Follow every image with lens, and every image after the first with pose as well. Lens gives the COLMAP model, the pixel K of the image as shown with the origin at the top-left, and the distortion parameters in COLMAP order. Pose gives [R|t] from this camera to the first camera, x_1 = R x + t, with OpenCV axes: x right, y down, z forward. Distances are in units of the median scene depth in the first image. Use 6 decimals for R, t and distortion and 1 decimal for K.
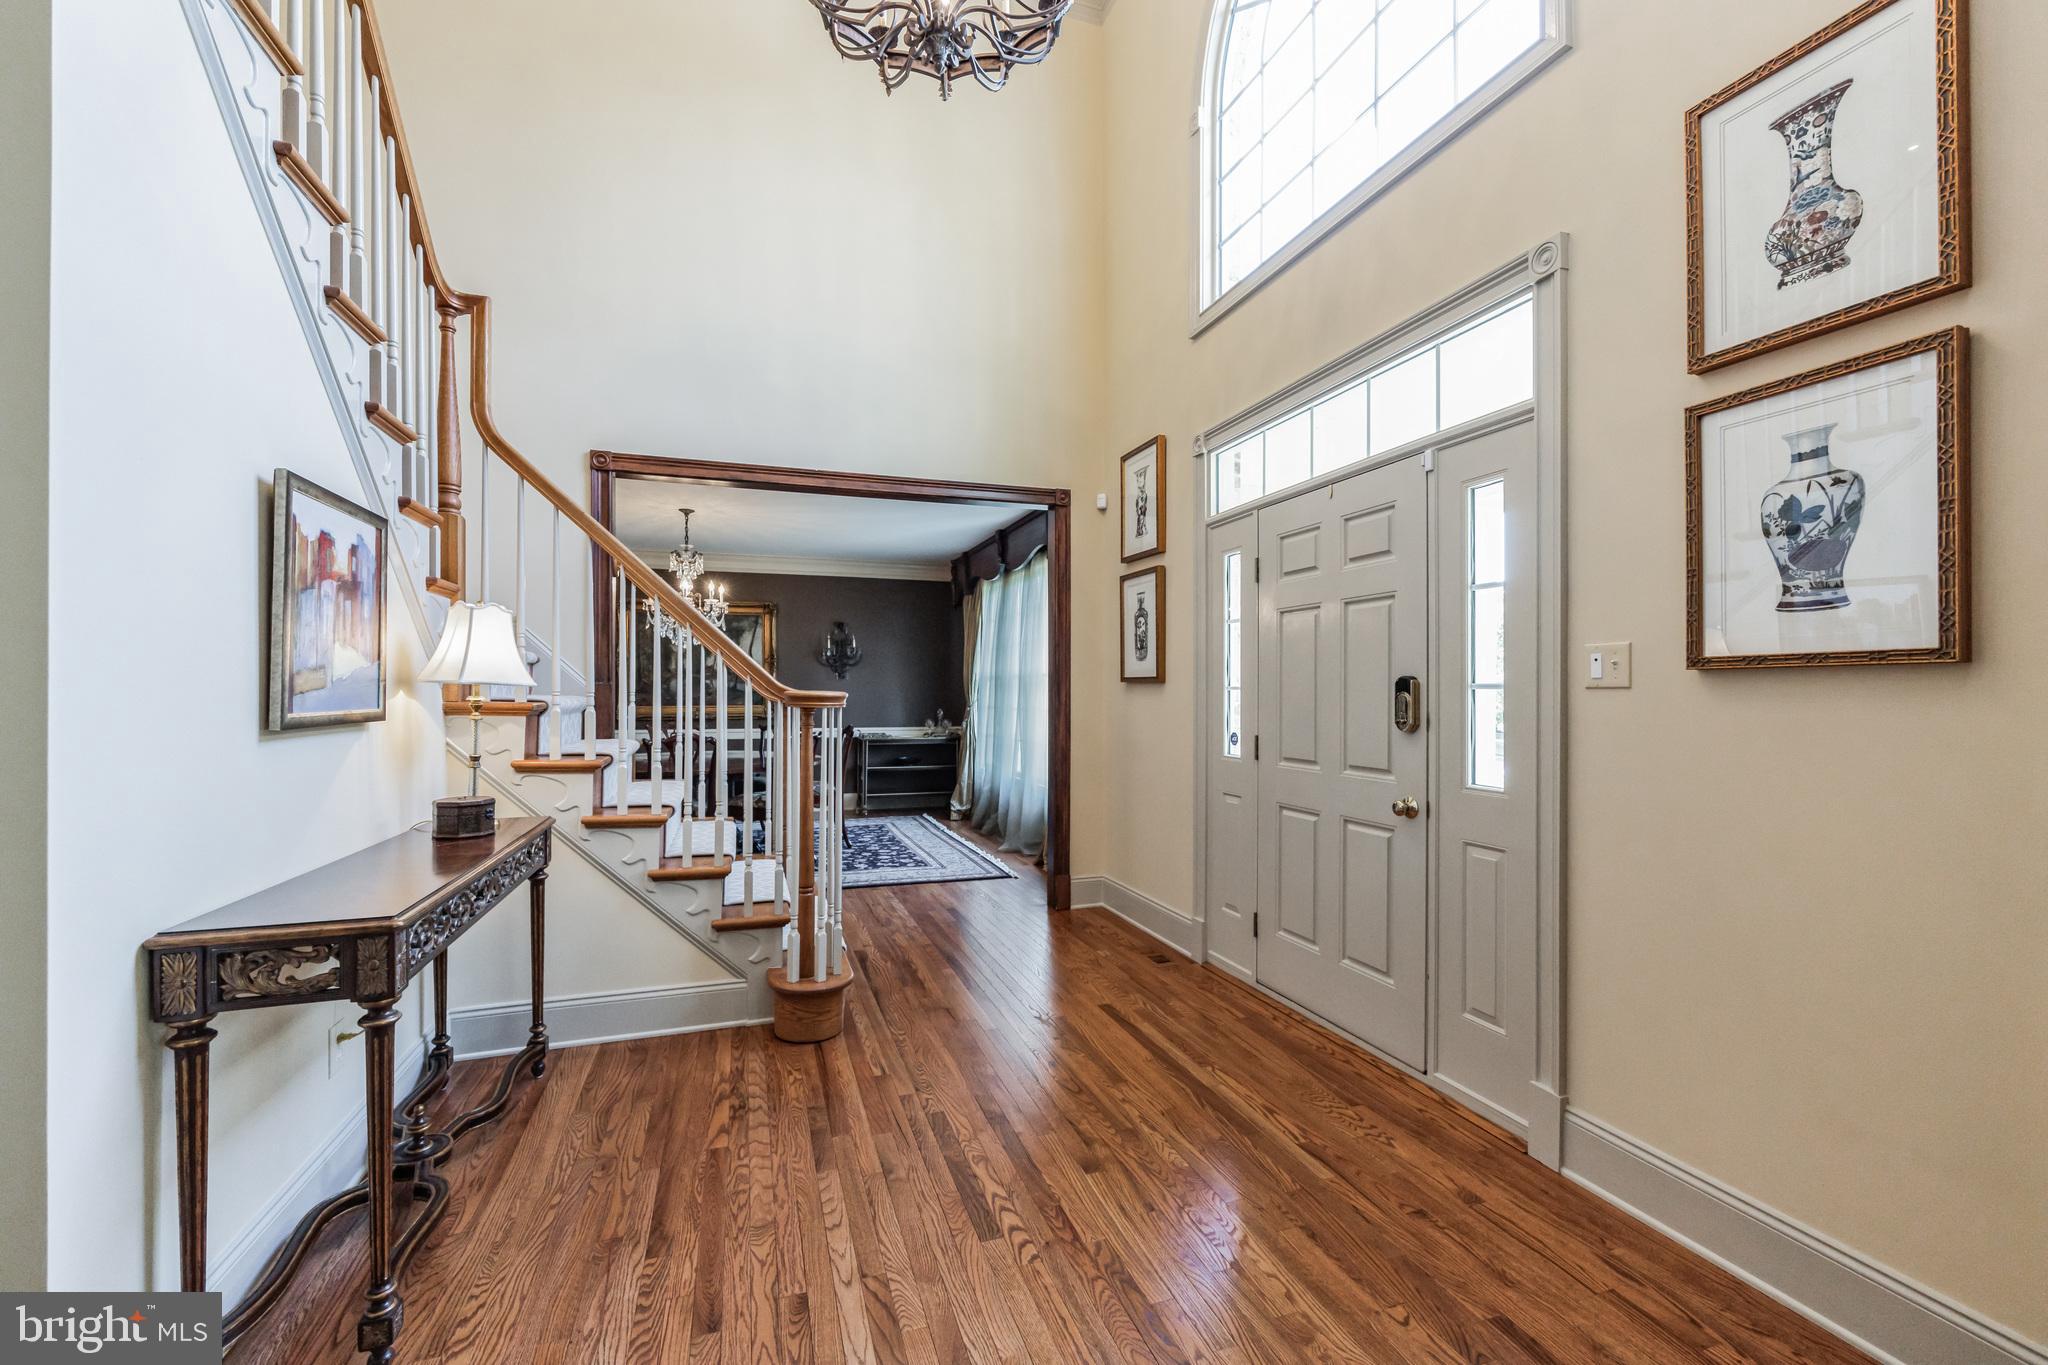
lens RADIAL K [[833.7, 0, 1011.0], [0, 833.7, 696.7], [0, 0, 1]] dist [-0.003324, -0.000493]
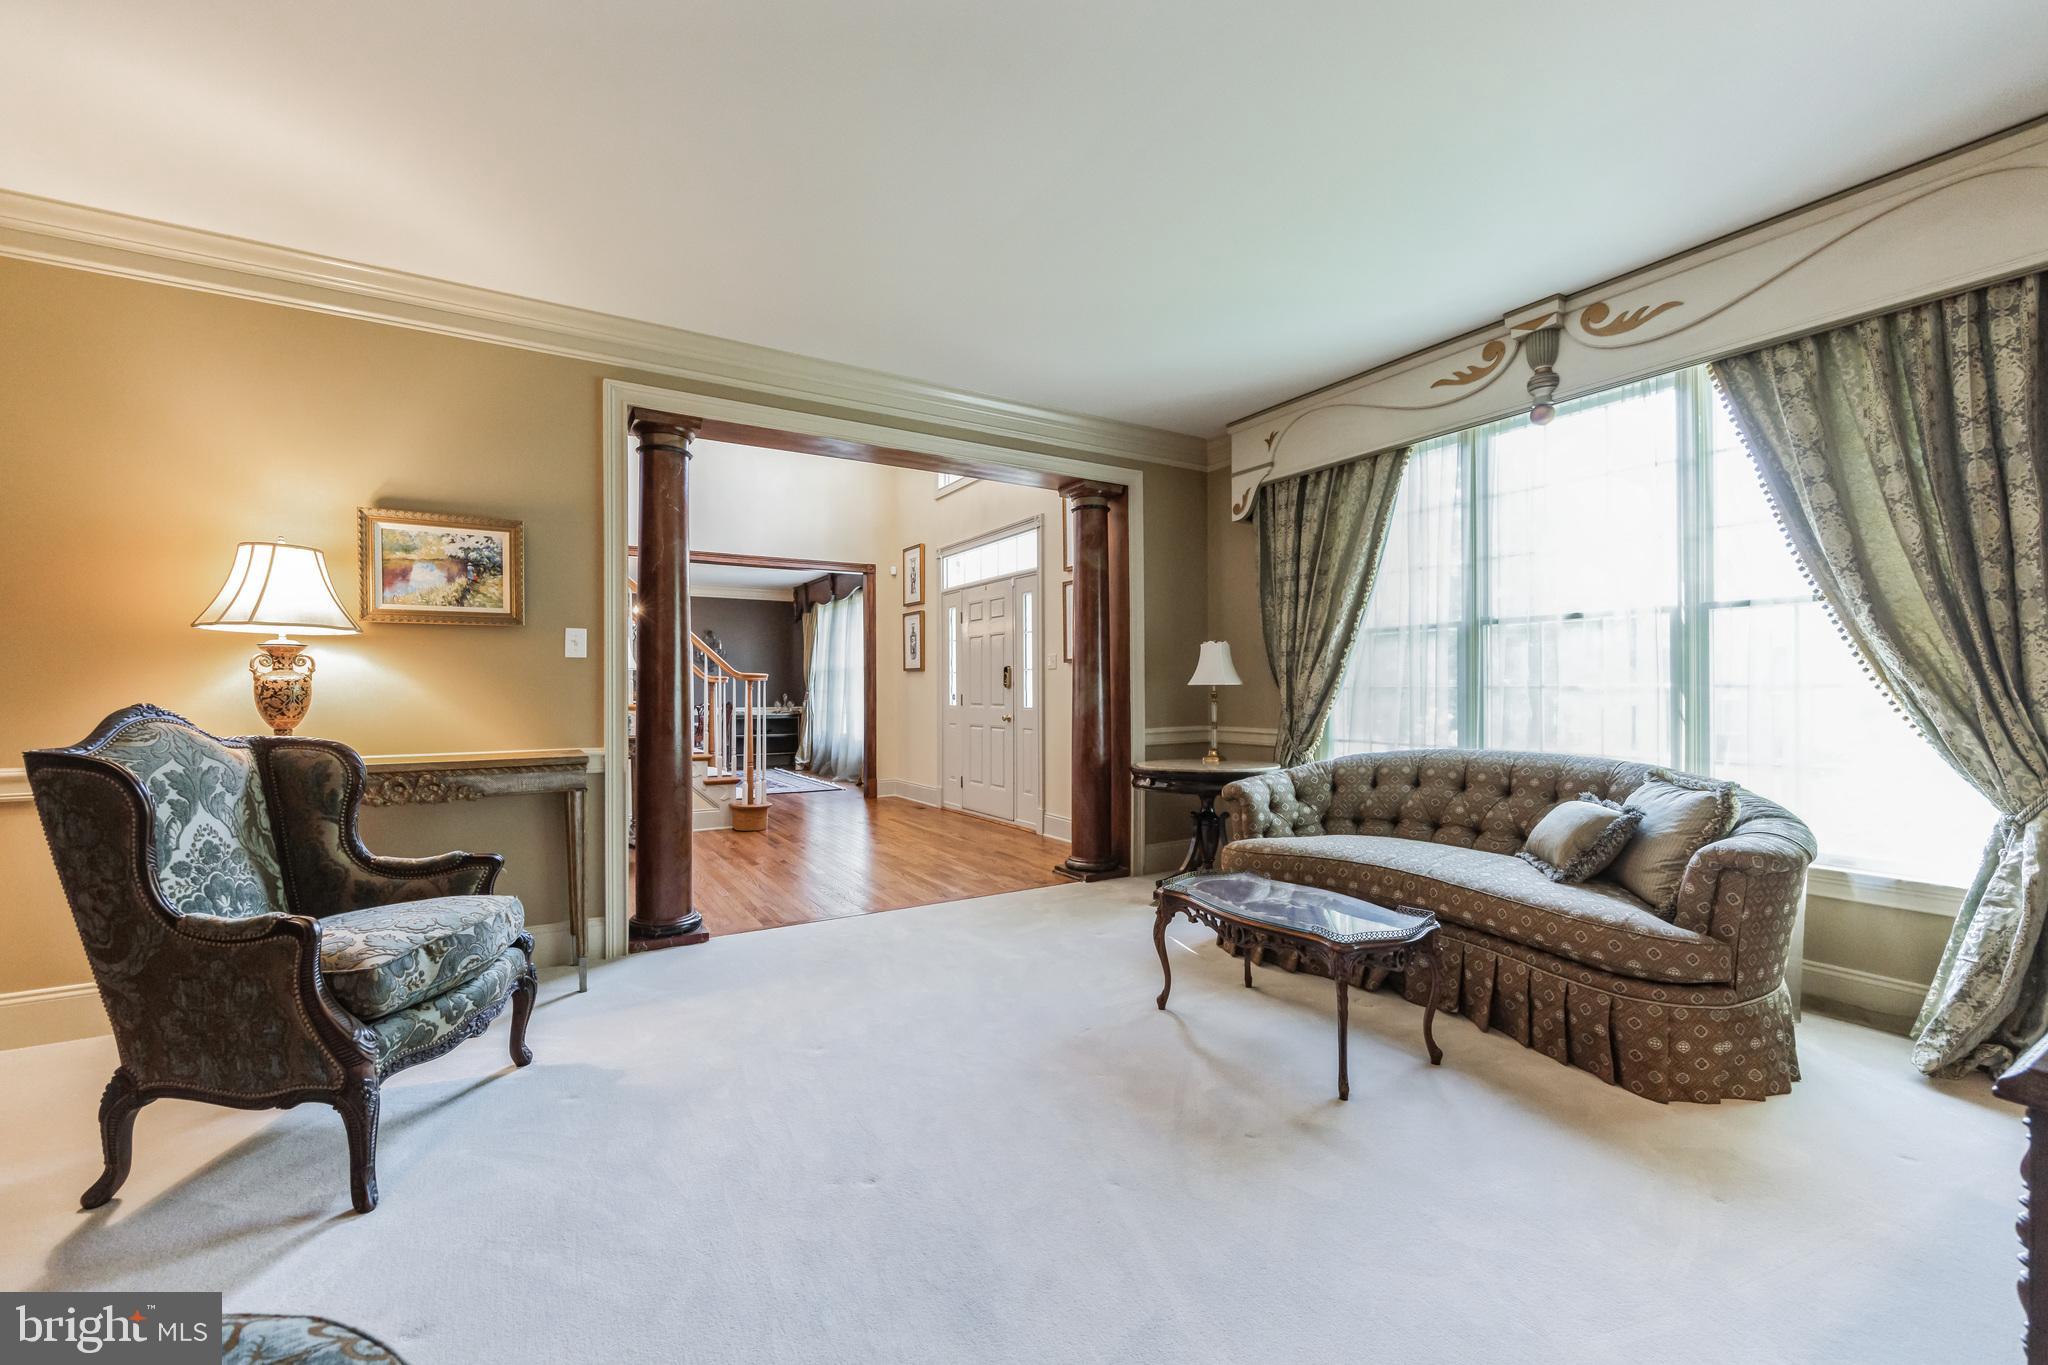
lens RADIAL K [[833.7, 0, 1011.0], [0, 833.7, 696.7], [0, 0, 1]] dist [-0.003324, -0.000493]
pose [[0.976516, -0.004079, 0.215408, -0.034958], [0.003889, 0.999992, 0.001304, 0.039235], [-0.215412, -0.000436, 0.976523, -0.883854]]
